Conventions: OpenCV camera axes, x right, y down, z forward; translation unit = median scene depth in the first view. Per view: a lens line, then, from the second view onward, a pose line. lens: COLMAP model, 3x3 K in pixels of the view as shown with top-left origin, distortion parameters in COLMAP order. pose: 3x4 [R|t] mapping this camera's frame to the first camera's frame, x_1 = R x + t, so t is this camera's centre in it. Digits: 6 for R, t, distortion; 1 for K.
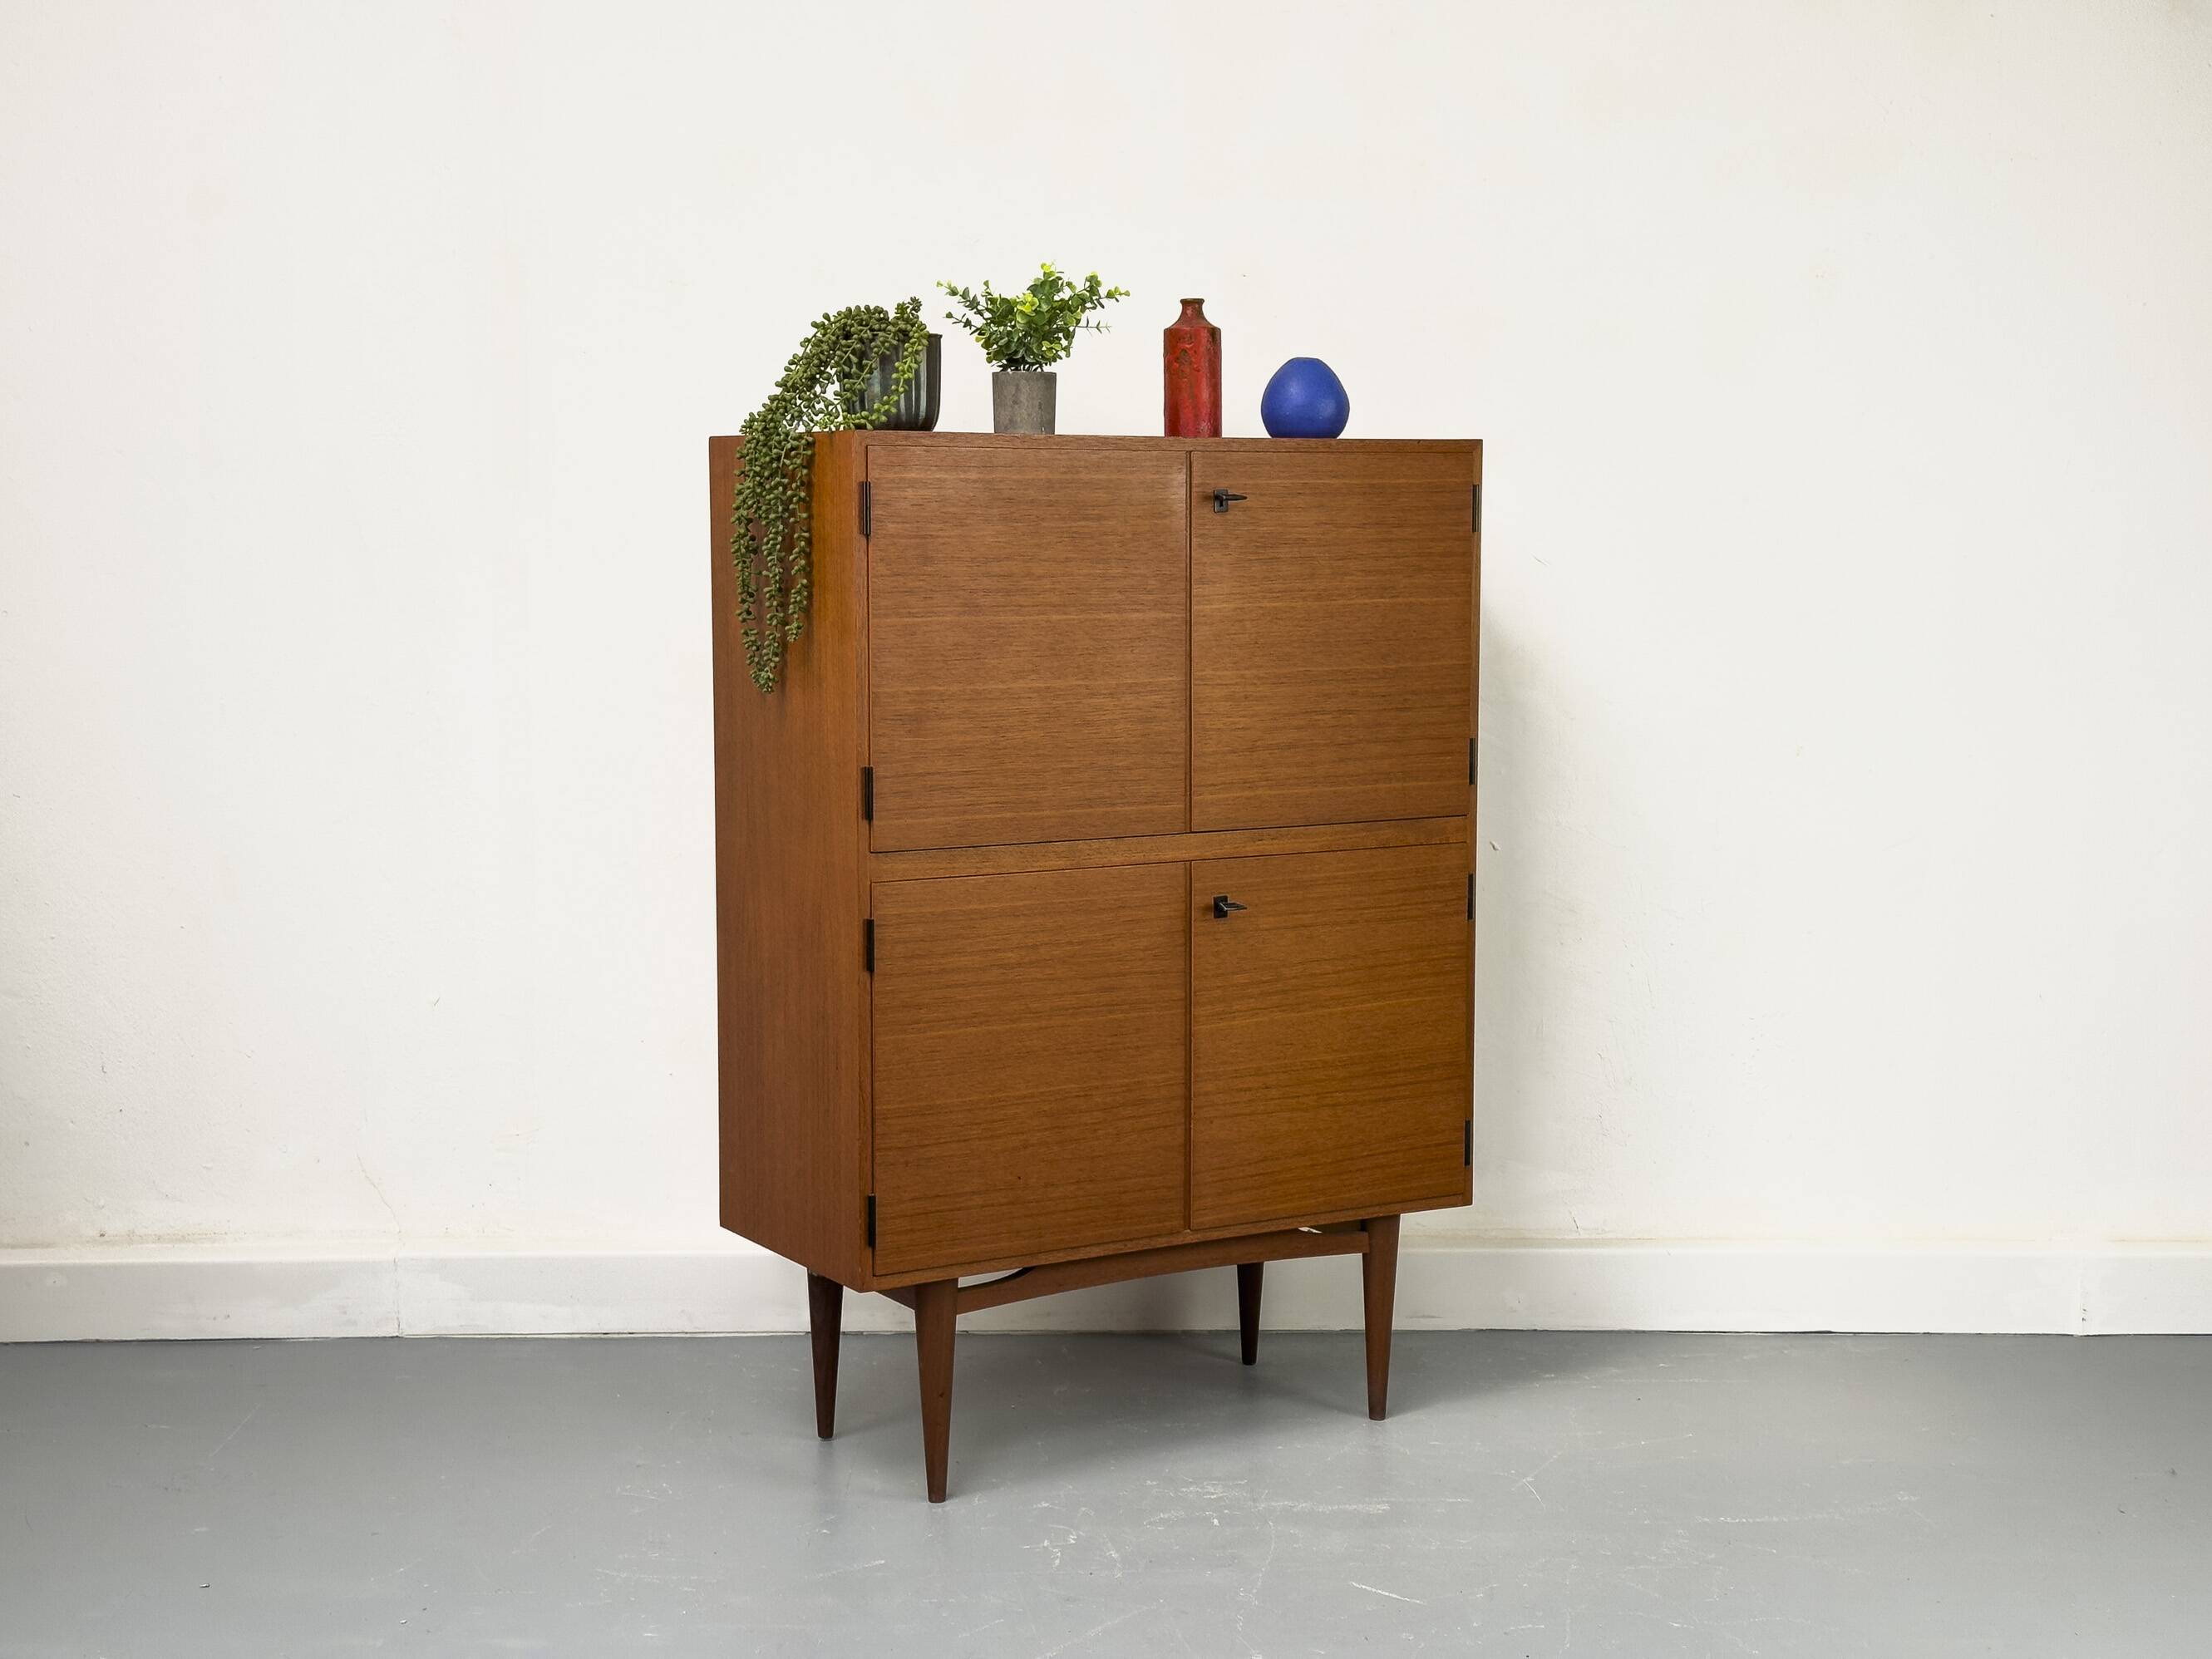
lens RADIAL K [[3087.2, 0, 1158.3], [0, 3087.2, 825.4], [0, 0, 1]] dist [0.154762, -0.012237]
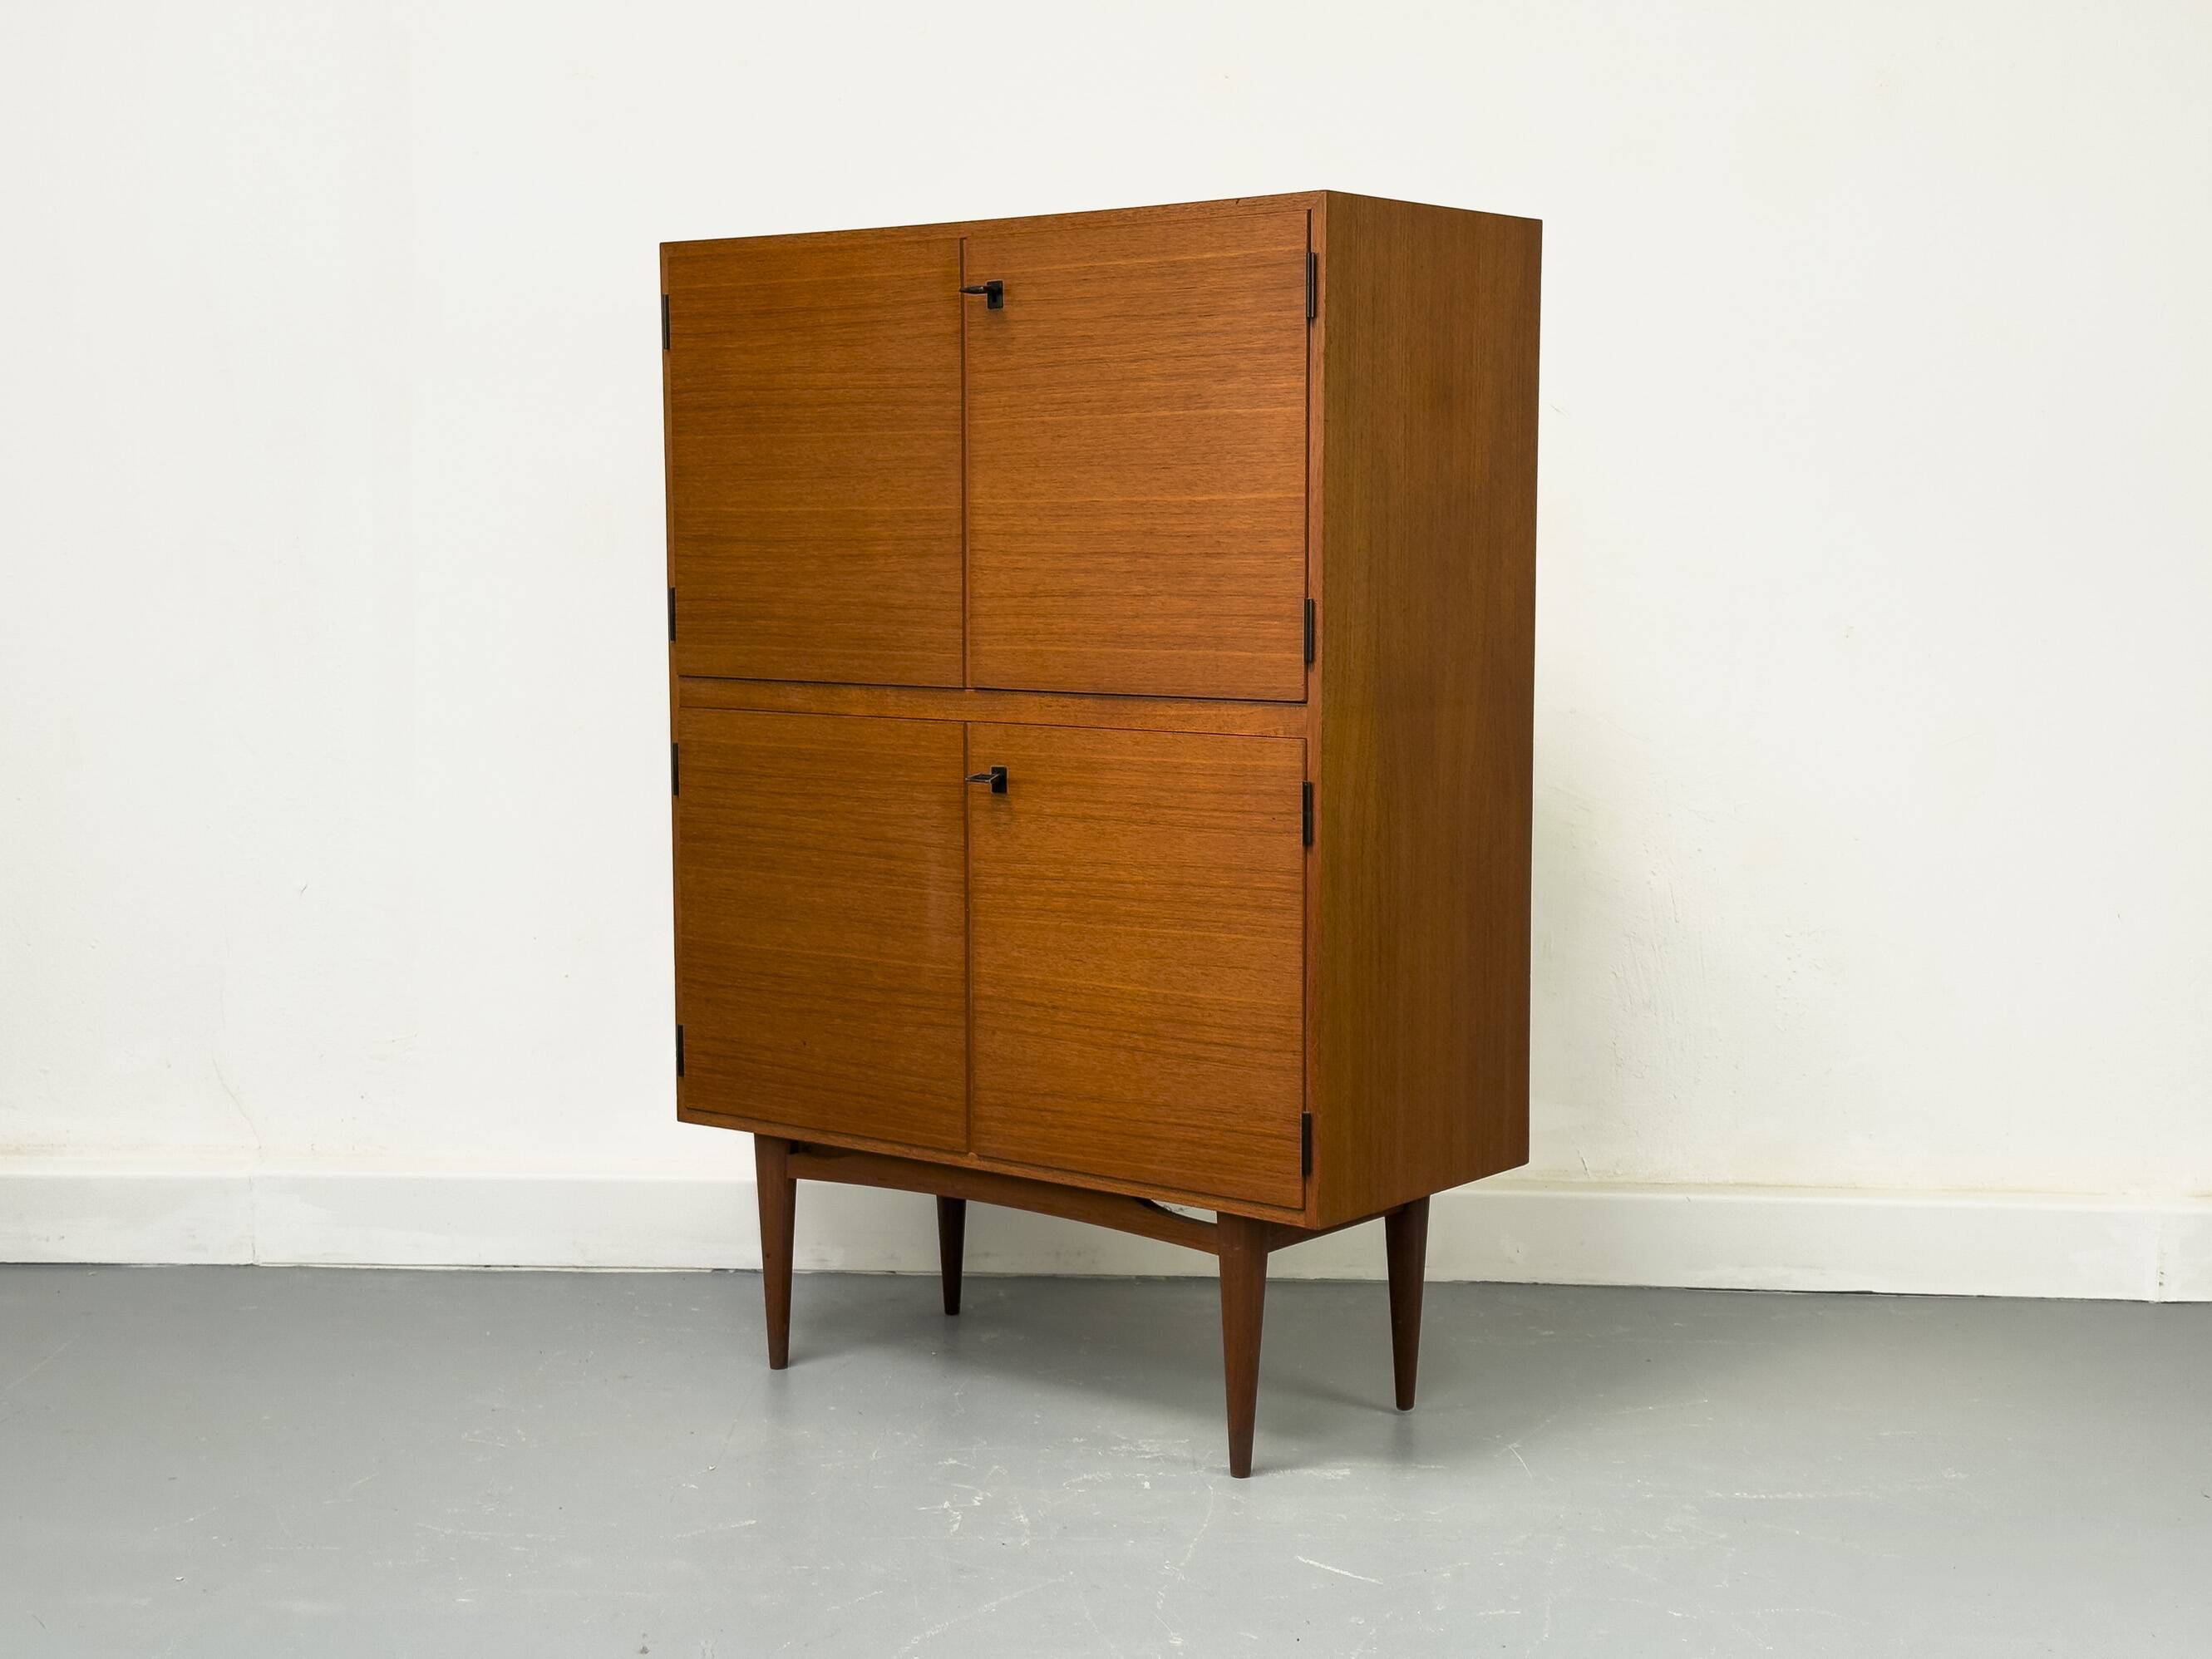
lens RADIAL K [[3154.6, 0, 1106.0], [0, 3154.6, 829.5], [0, 0, 1]] dist [0.149321, -0.050438]
pose [[0.335644, 0.089442, -0.937733, 0.843852], [-0.093370, 0.993739, 0.061364, -0.015903], [0.937350, 0.066960, 0.341894, 0.735744]]
